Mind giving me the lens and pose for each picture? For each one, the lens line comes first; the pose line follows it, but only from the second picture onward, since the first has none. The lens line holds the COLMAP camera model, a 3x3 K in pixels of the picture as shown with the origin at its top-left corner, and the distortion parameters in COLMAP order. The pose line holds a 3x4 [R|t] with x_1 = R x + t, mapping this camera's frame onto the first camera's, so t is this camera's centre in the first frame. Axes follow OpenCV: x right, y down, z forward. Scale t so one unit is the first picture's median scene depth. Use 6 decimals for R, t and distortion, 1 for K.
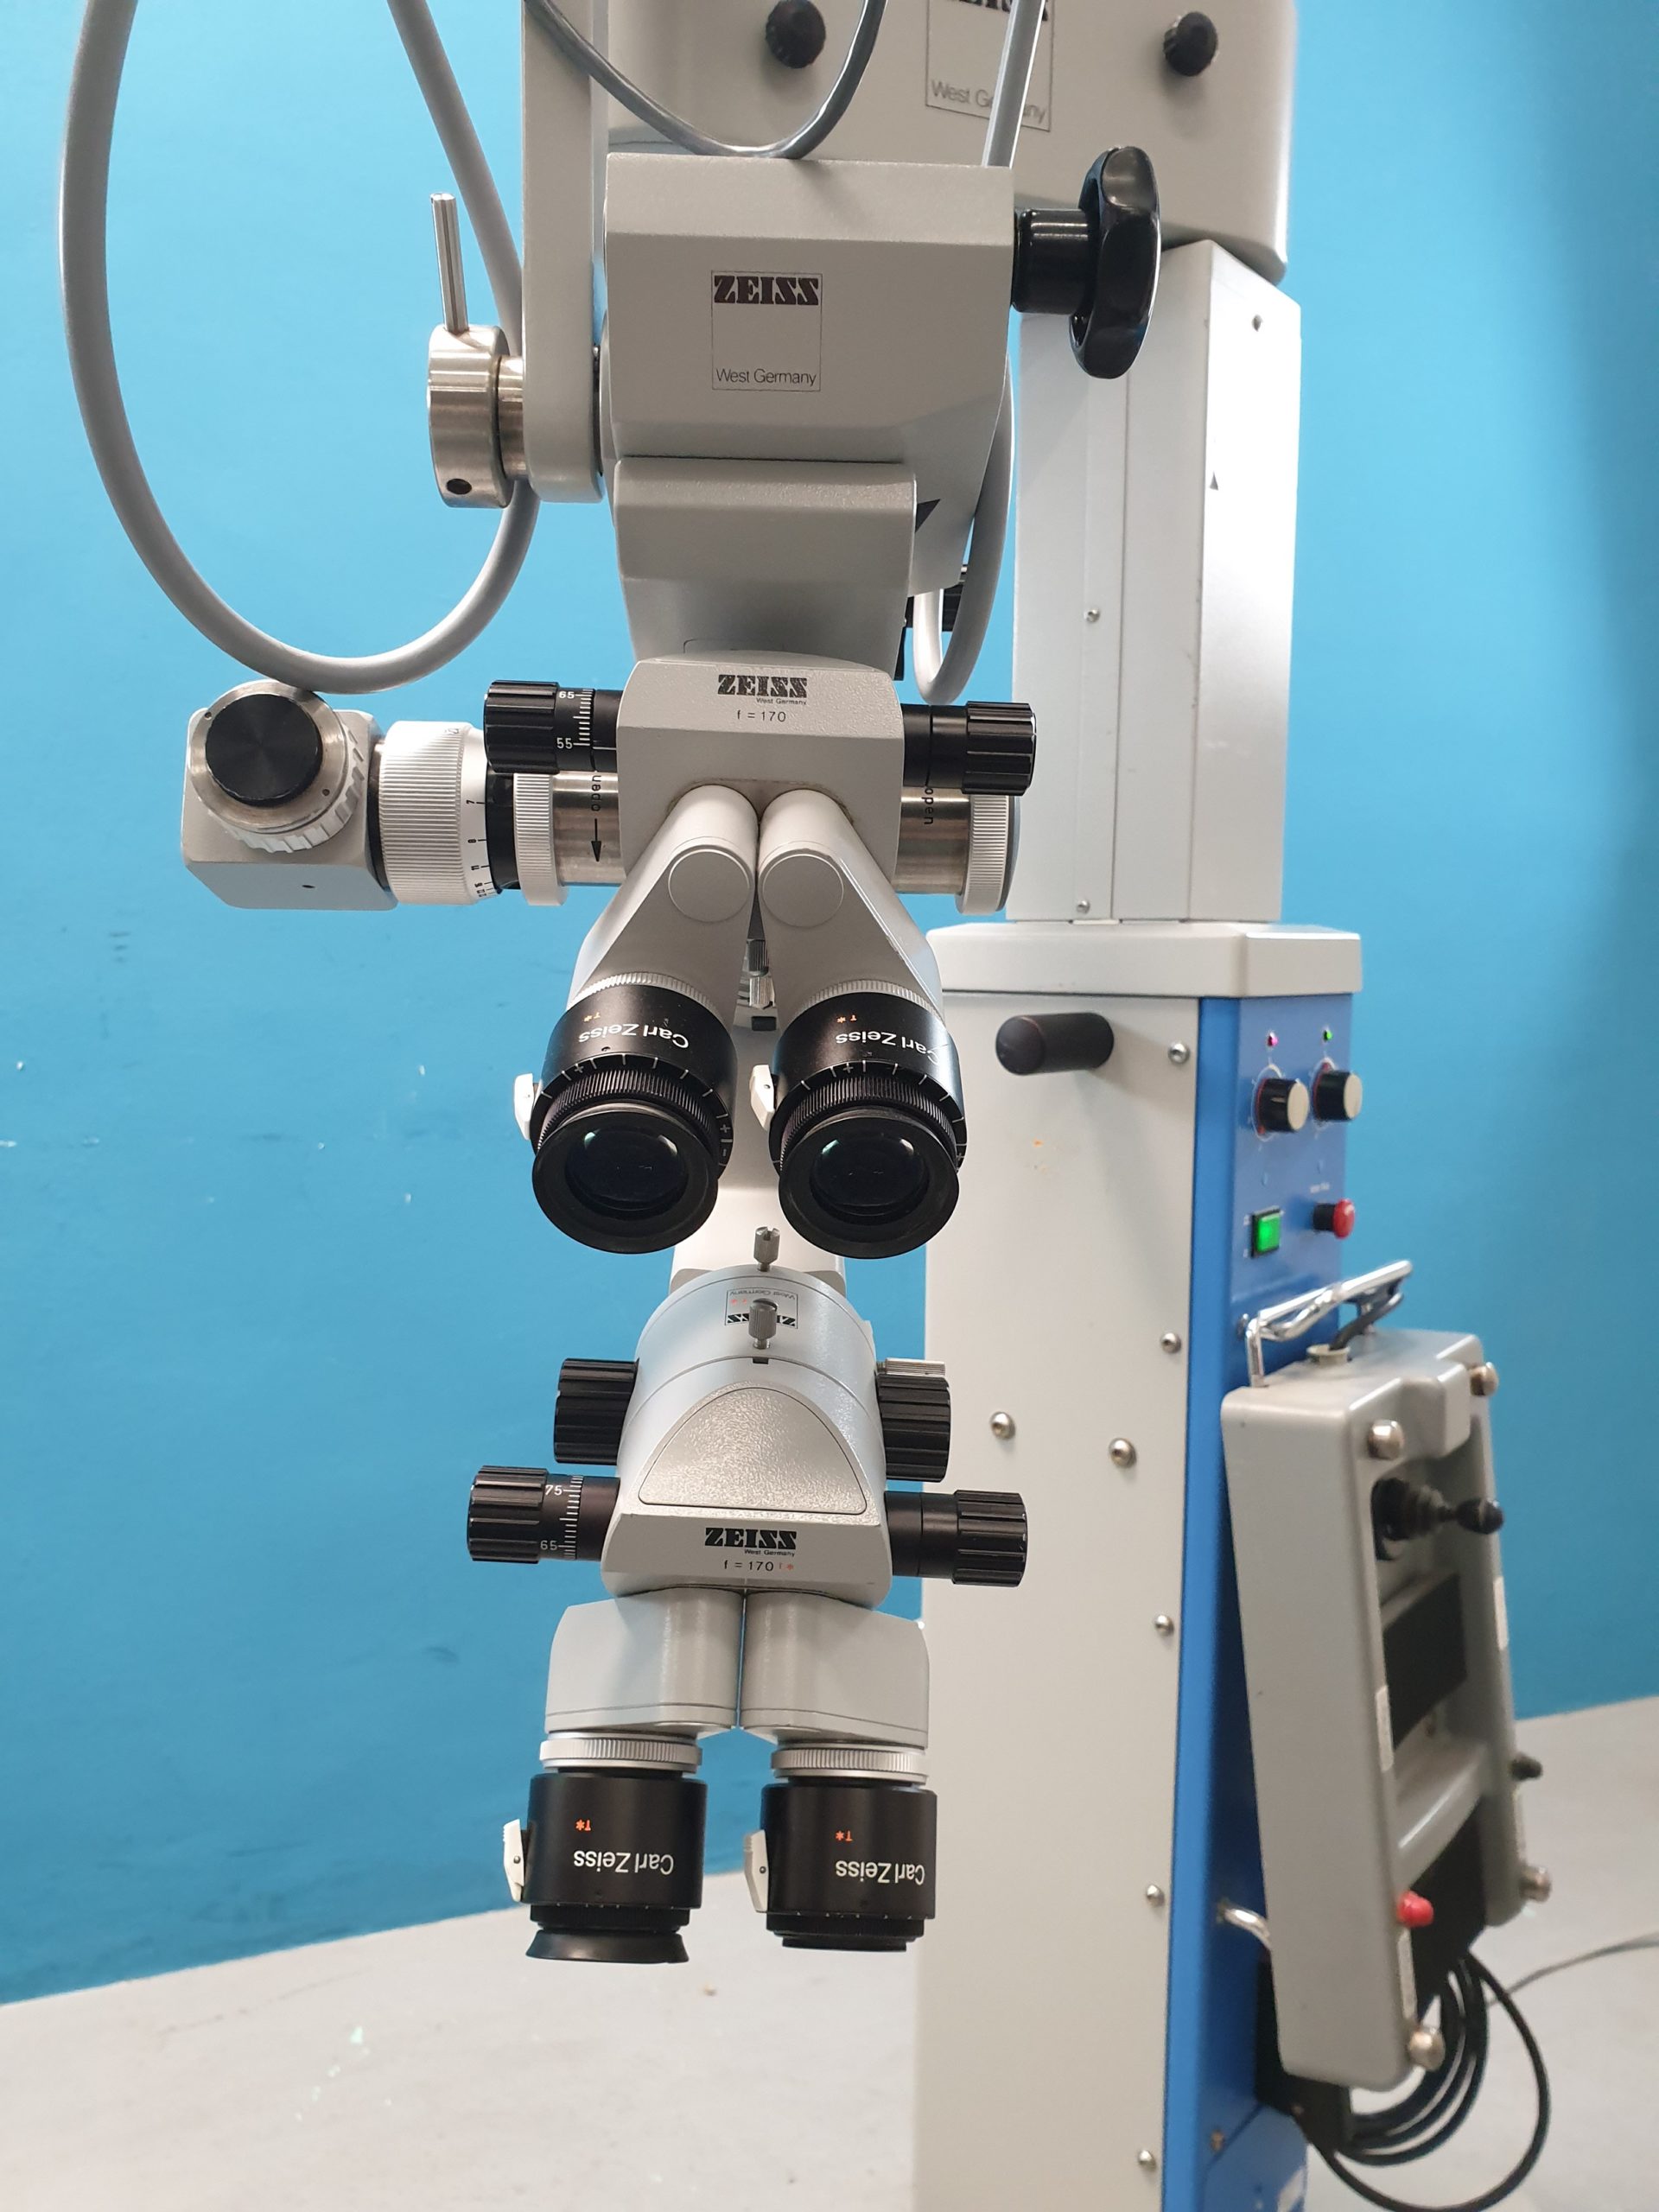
lens RADIAL K [[1706.7, 0, 834.8], [0, 1706.7, 1111.9], [0, 0, 1]] dist [-0.014253, 0.024967]
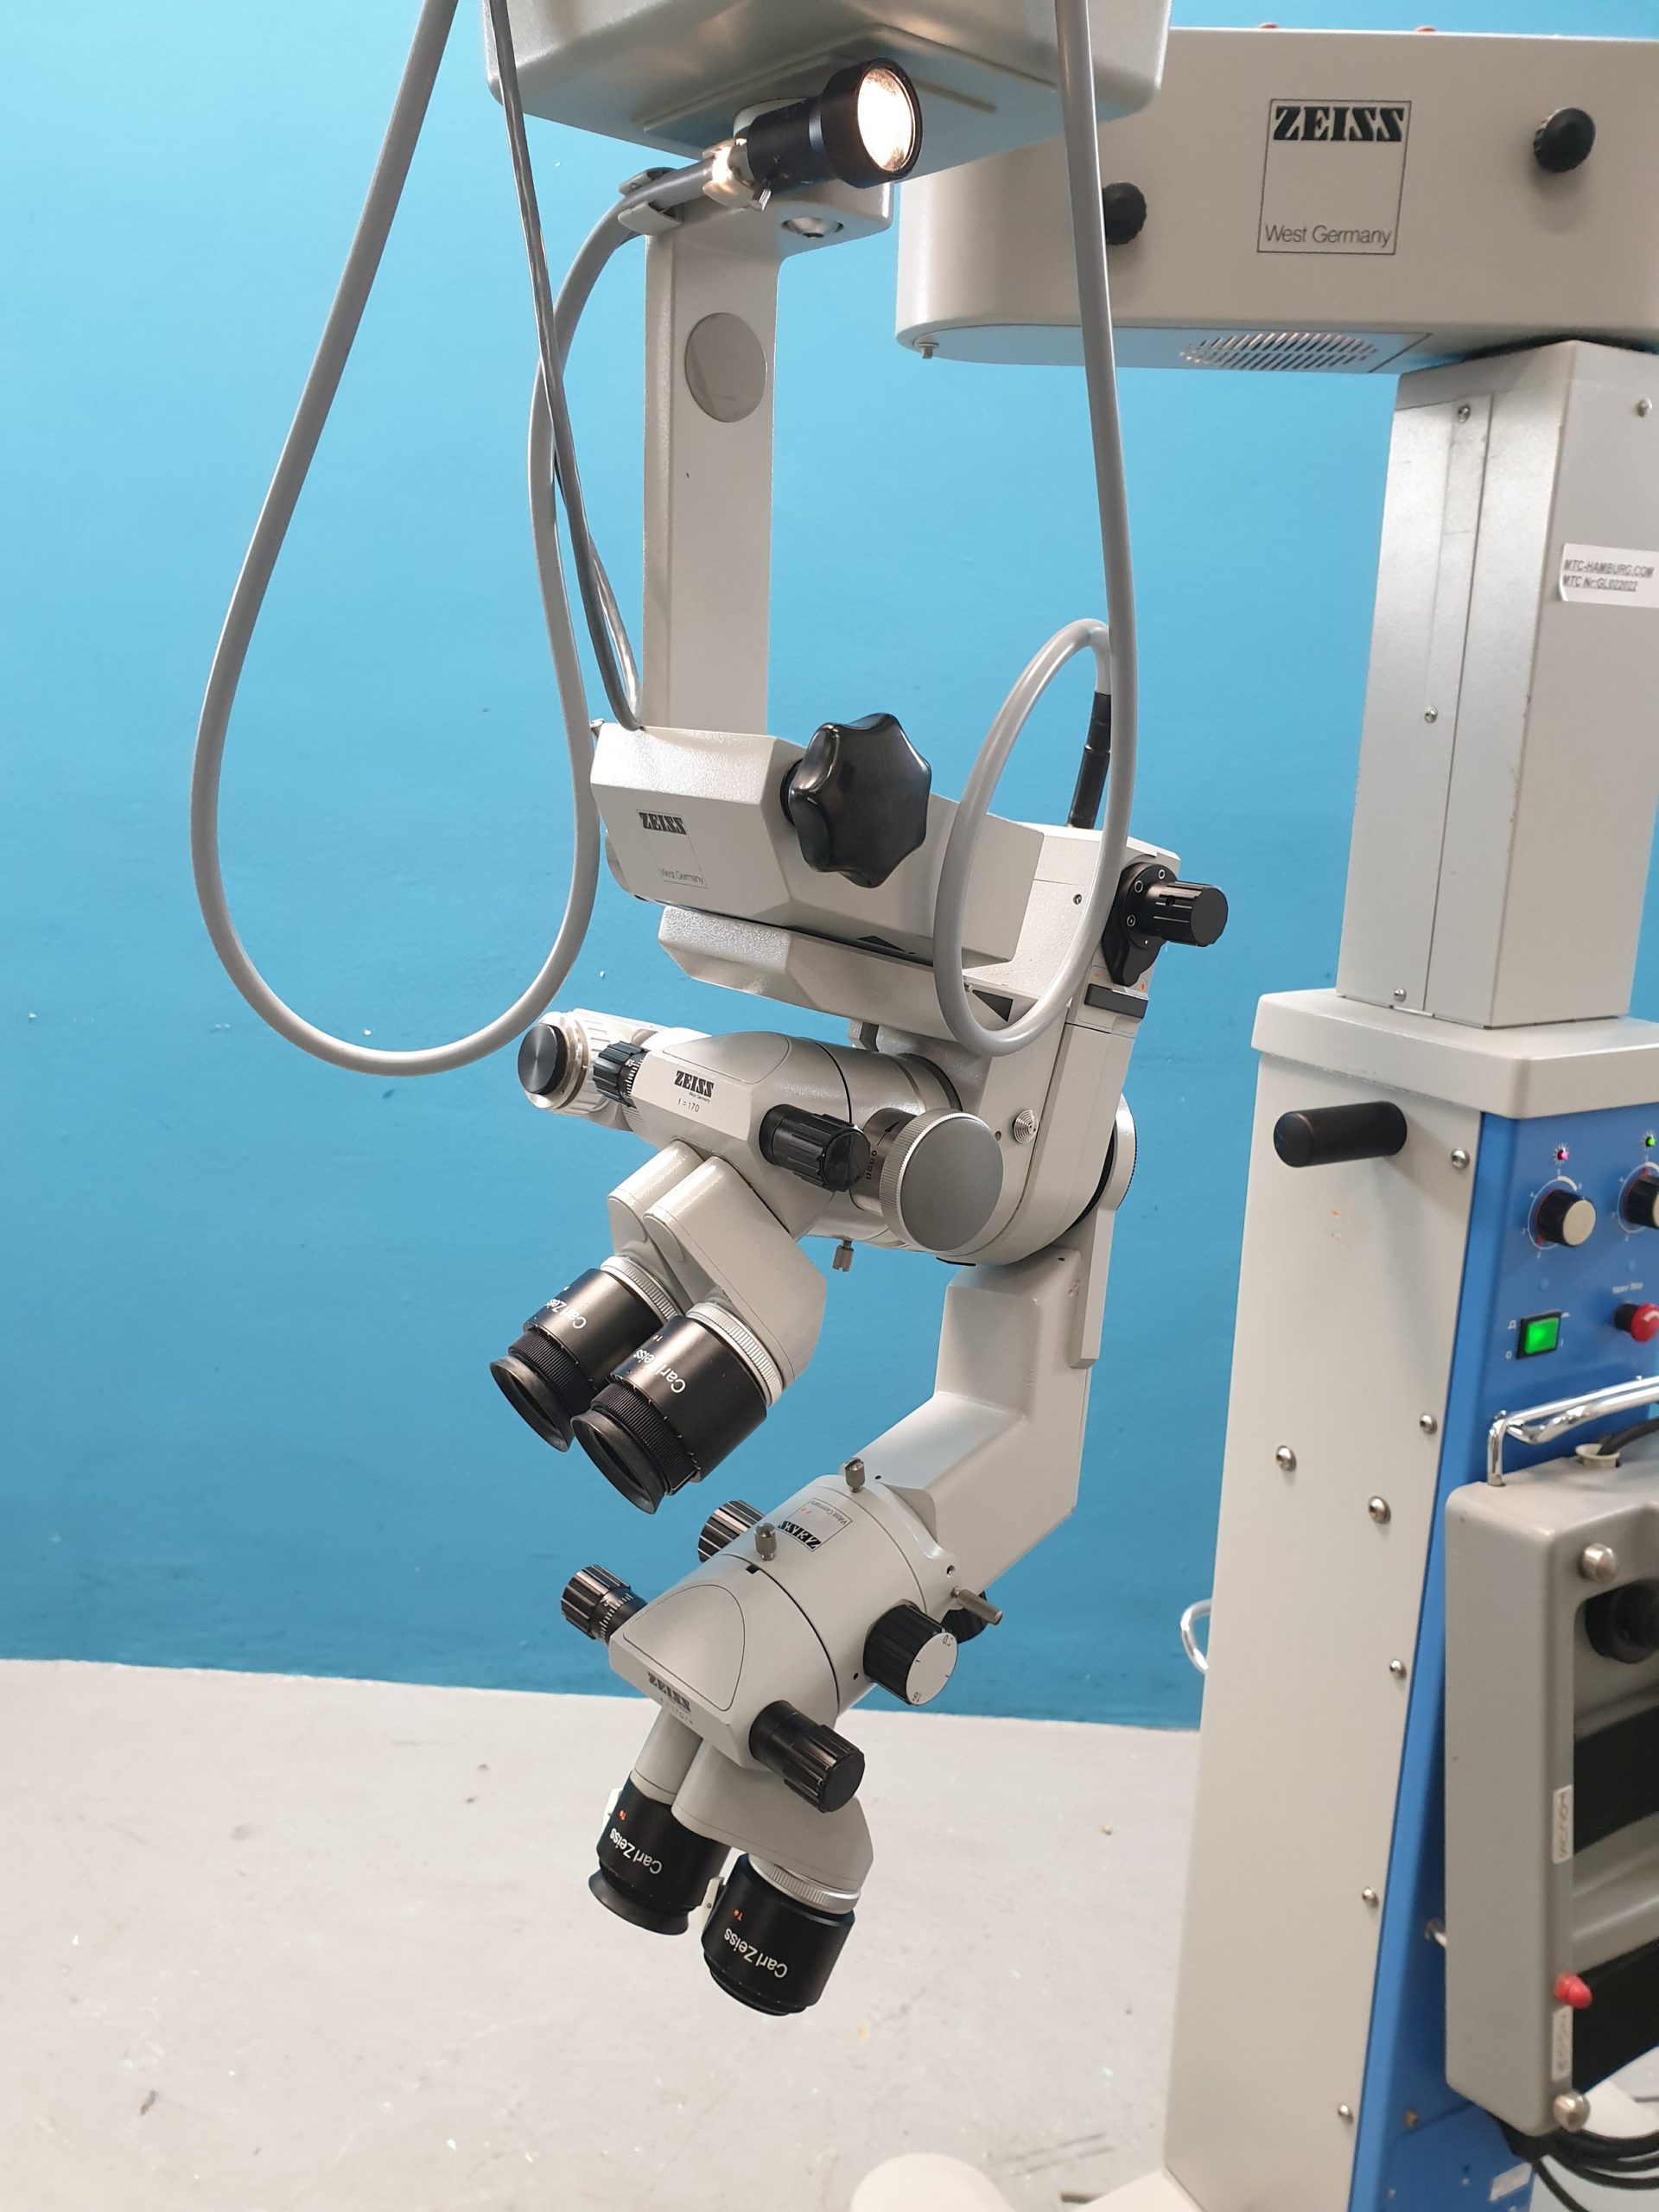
lens RADIAL K [[1706.7, 0, 833.1], [0, 1706.7, 1098.9], [0, 0, 1]] dist [-0.014253, 0.024967]
pose [[0.919340, 0.103075, -0.379724, 0.239046], [-0.053556, 0.988876, 0.138765, -0.192134], [0.389803, -0.107236, 0.914633, -0.095629]]
